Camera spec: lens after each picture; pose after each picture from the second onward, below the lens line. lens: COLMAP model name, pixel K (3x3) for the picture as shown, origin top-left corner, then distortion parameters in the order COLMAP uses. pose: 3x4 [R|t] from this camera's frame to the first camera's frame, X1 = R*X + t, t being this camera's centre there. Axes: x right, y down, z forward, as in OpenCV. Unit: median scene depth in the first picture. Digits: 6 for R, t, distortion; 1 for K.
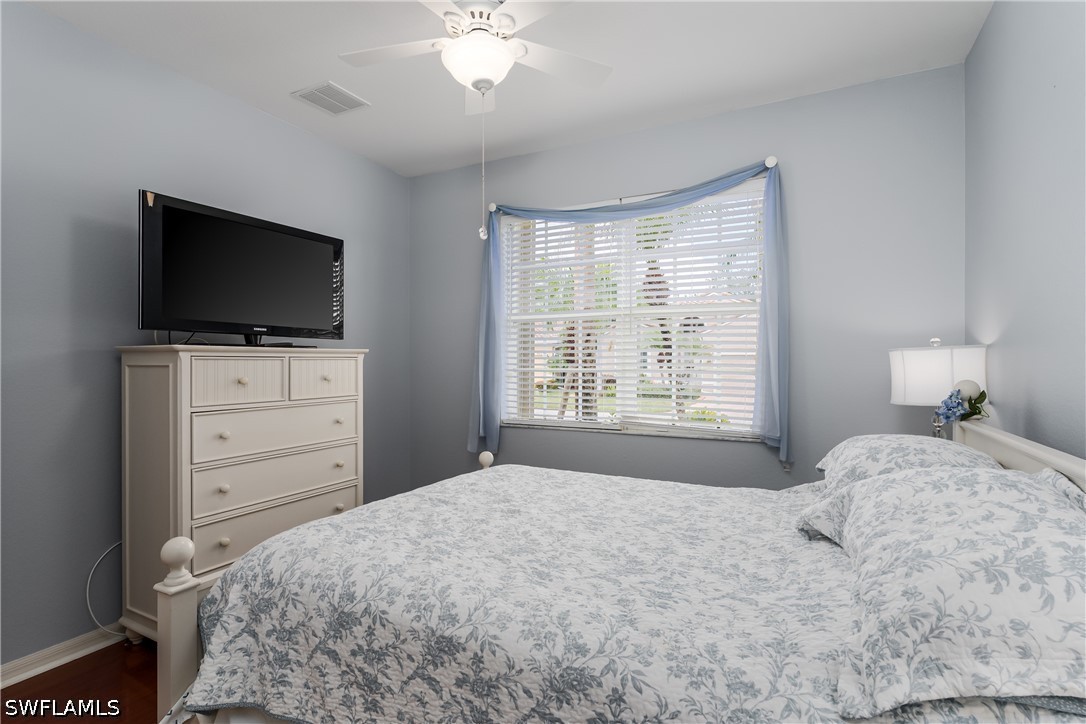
lens RADIAL K [[537.4, 0, 543.0], [0, 537.4, 362.0], [0, 0, 1]] dist [0.052322, -0.000029]
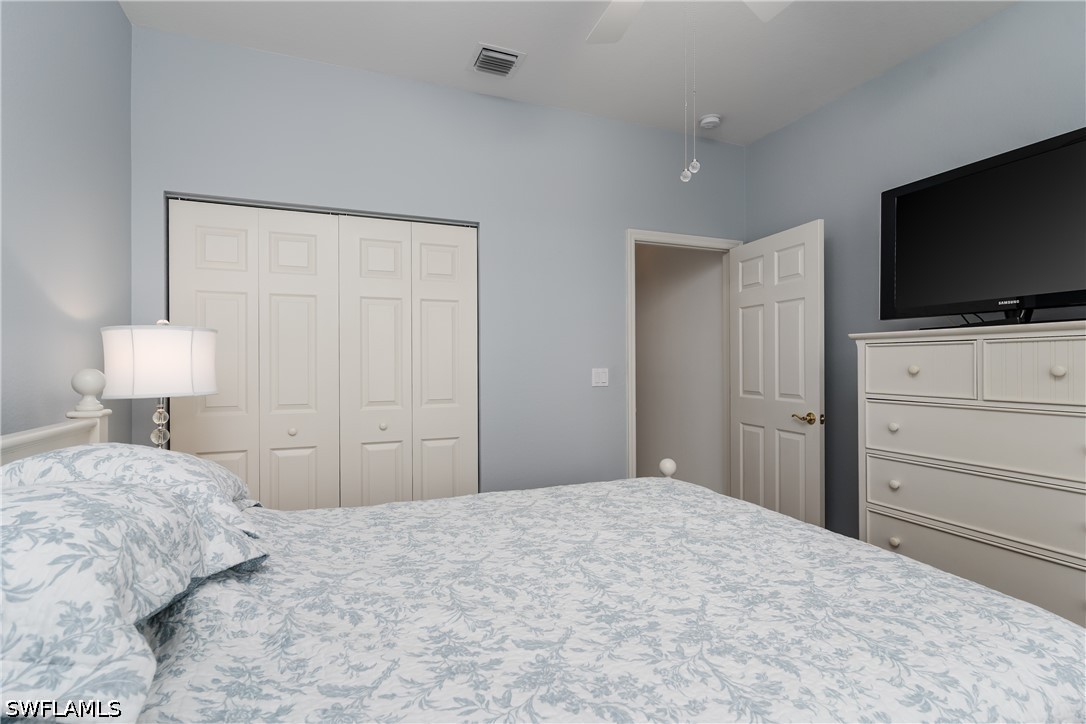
lens RADIAL K [[513.9, 0, 543.0], [0, 513.9, 362.0], [0, 0, 1]] dist [0.108085, -0.000024]
pose [[-0.628630, -0.001279, -0.777703, 0.877275], [-0.001311, 0.999999, -0.000584, 0.041263], [0.777703, 0.000652, -0.628631, 1.923047]]
